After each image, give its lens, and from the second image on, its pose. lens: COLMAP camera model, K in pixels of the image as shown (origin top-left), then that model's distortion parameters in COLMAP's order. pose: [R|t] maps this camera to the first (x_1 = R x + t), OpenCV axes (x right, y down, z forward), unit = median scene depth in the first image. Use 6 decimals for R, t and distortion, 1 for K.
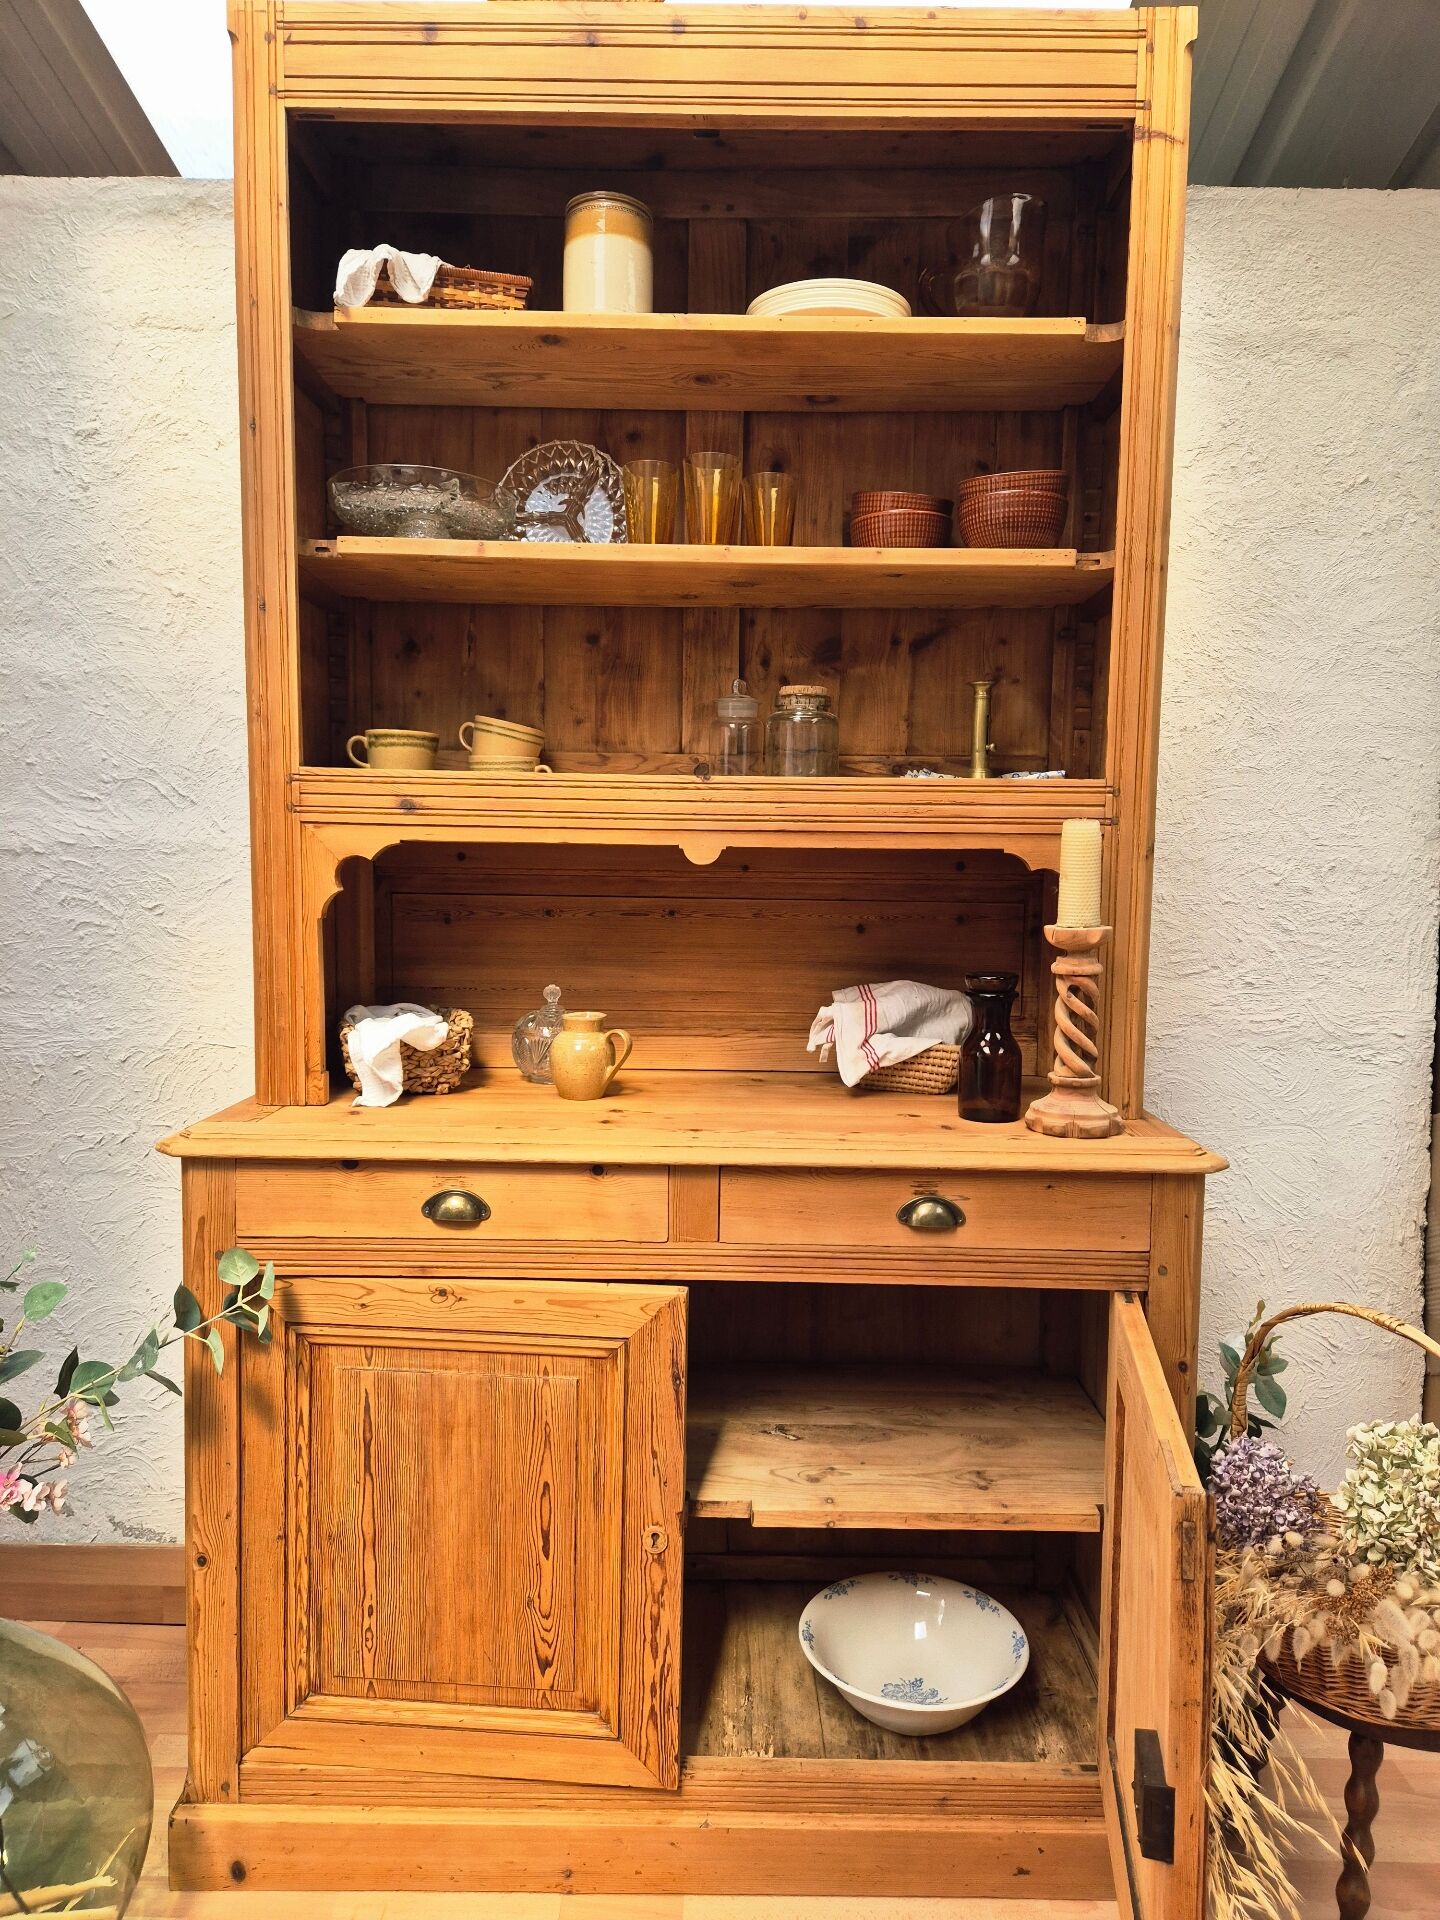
lens RADIAL K [[1294.0, 0, 737.7], [0, 1294.0, 956.3], [0, 0, 1]] dist [0.078904, -0.076737]
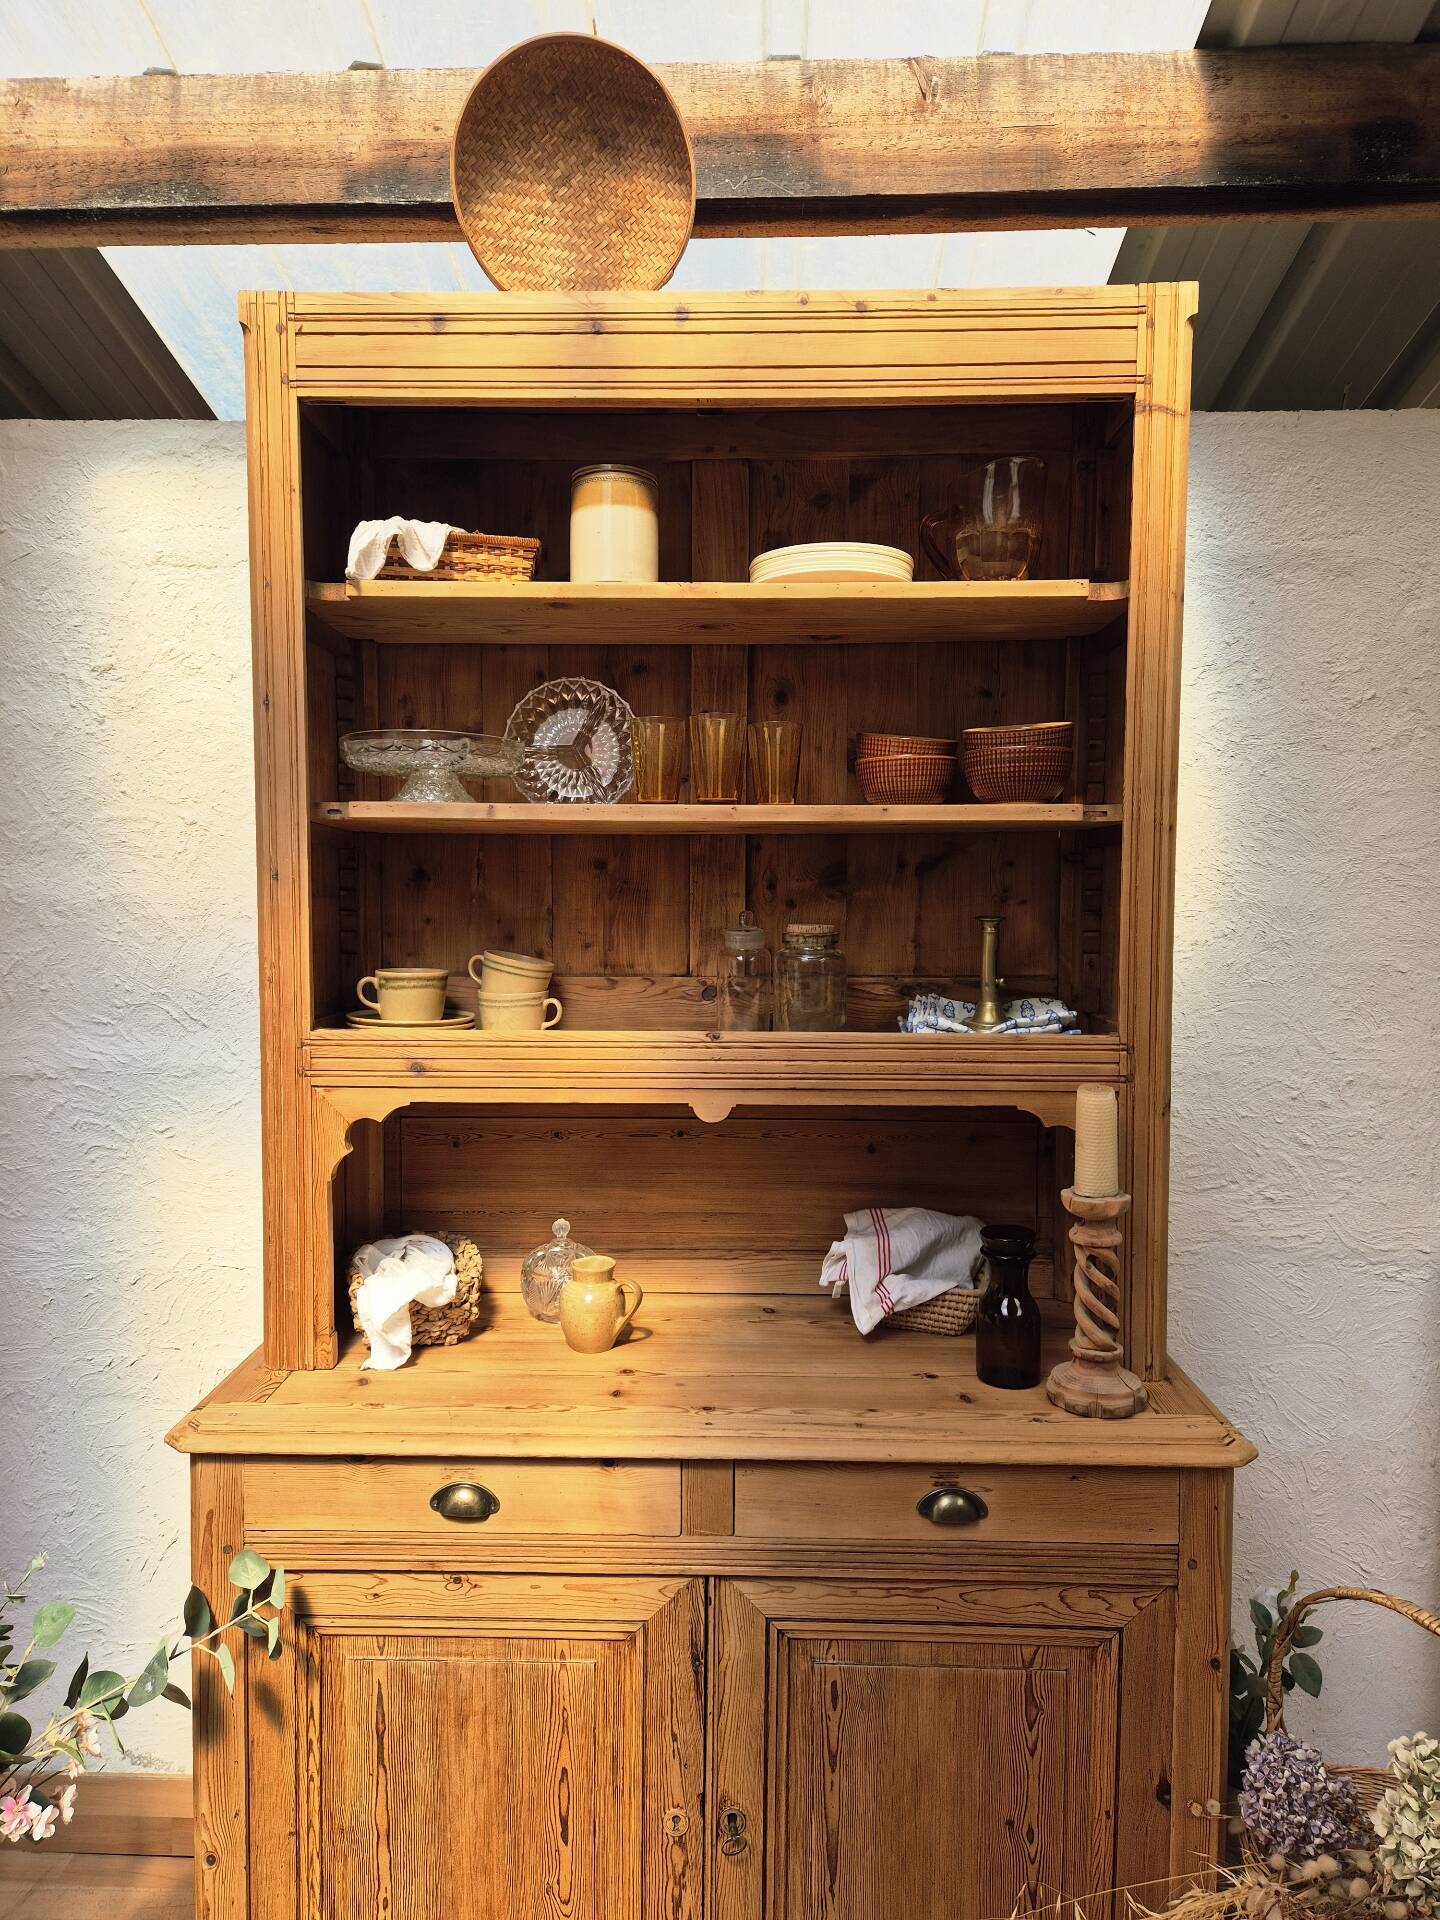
lens RADIAL K [[1289.3, 0, 714.9], [0, 1289.3, 946.9], [0, 0, 1]] dist [0.081051, -0.078063]
pose [[0.999766, -0.010530, -0.018911, -0.004437], [0.009956, 0.999495, -0.030173, -0.152001], [0.019219, 0.029978, 0.999366, 0.005631]]
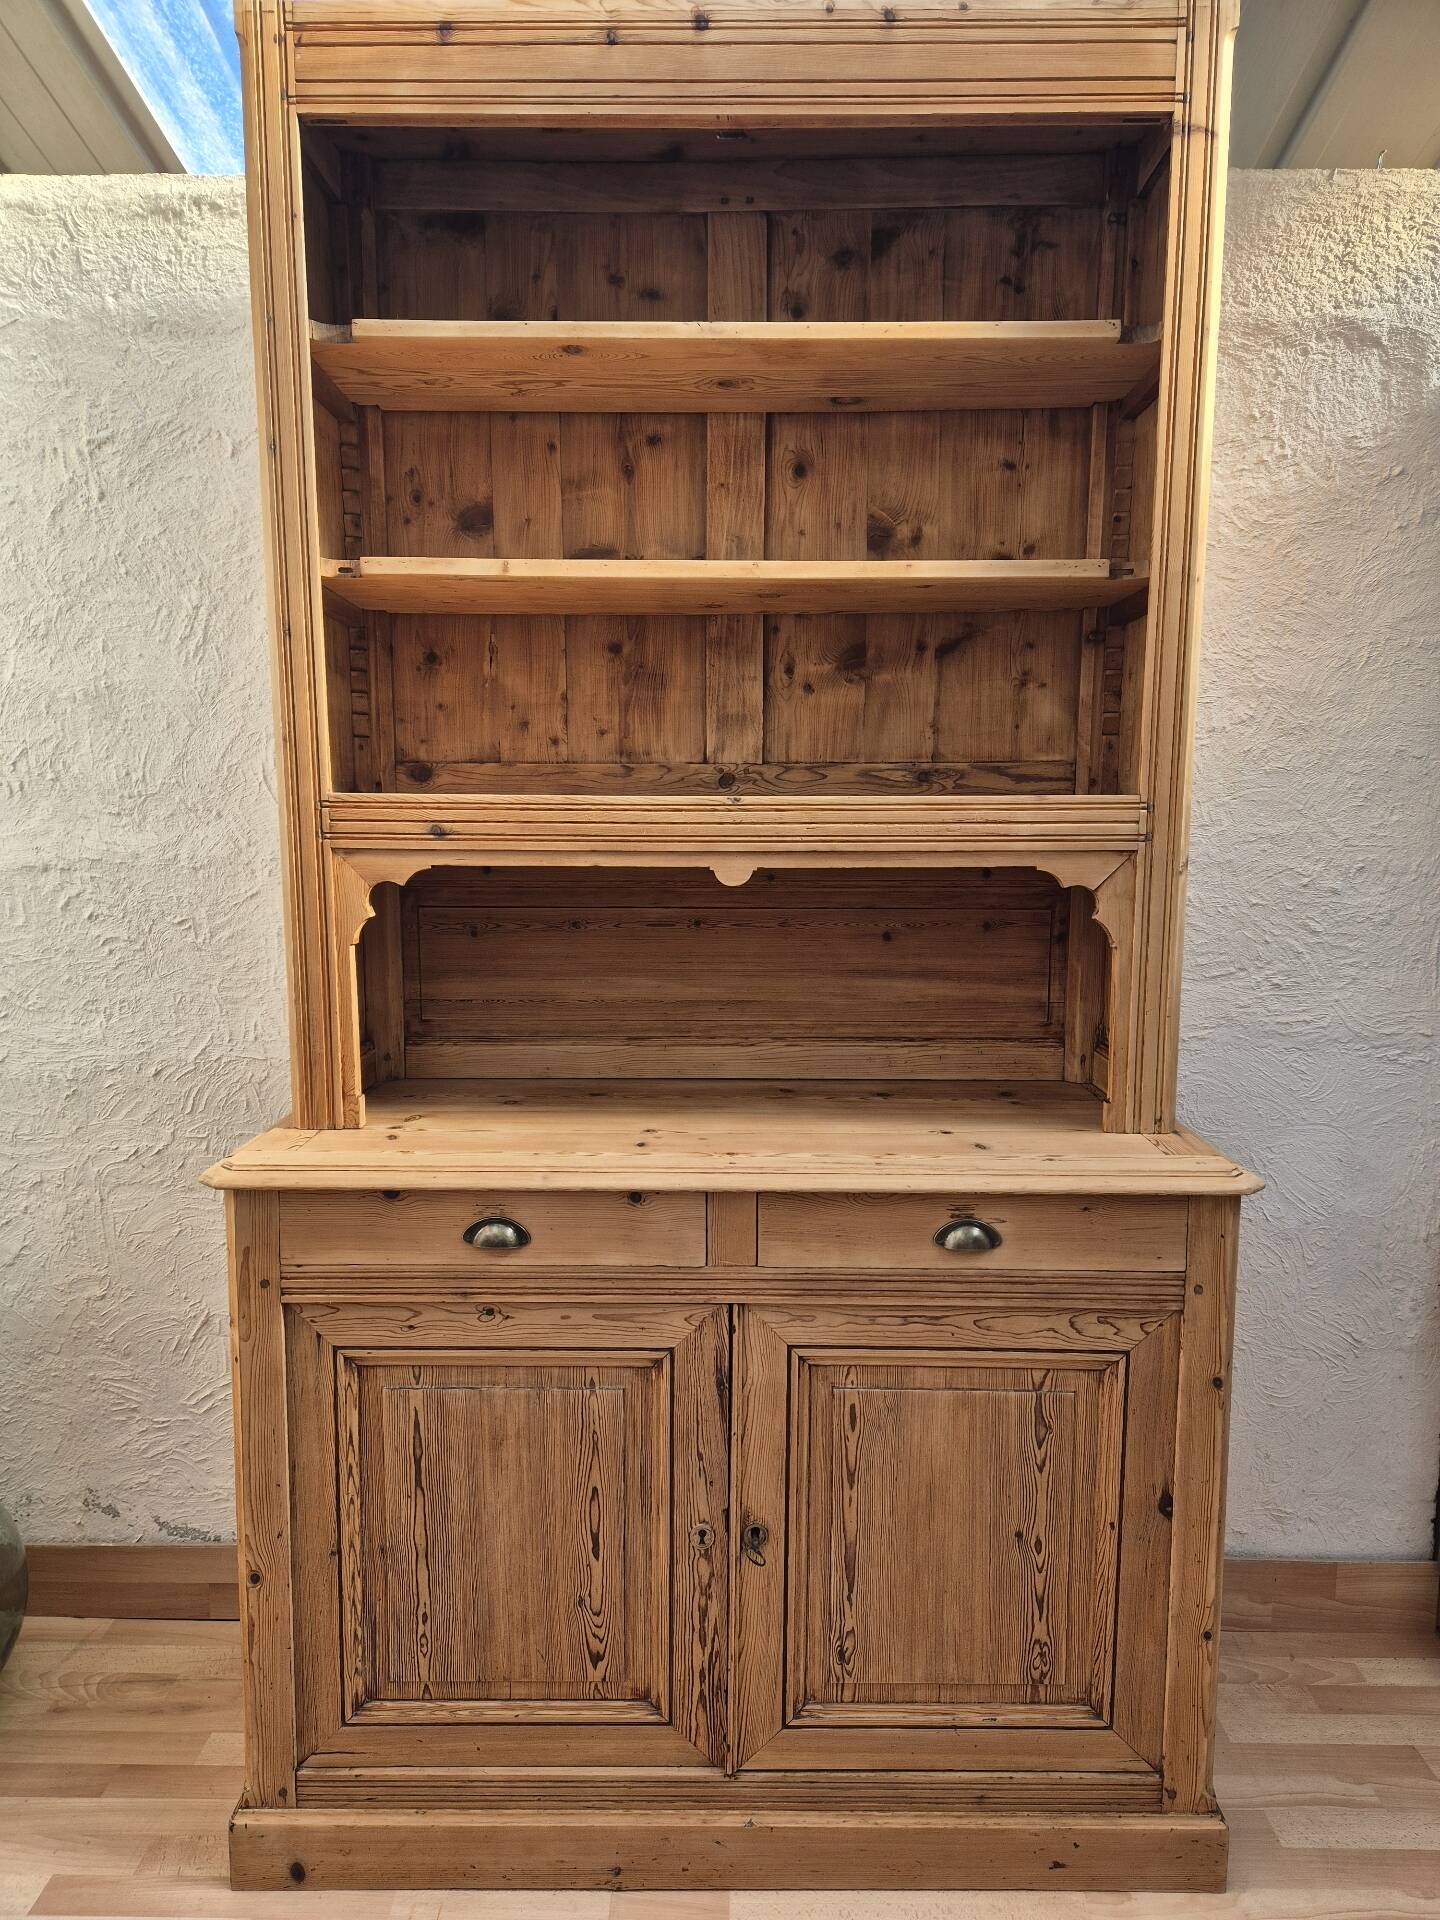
lens RADIAL K [[1294.0, 0, 729.7], [0, 1294.0, 966.8], [0, 0, 1]] dist [0.078904, -0.076737]
pose [[0.999921, -0.011780, -0.004431, -0.022878], [0.011972, 0.998860, 0.046218, -0.047233], [0.003882, -0.046268, 0.998922, 0.001391]]
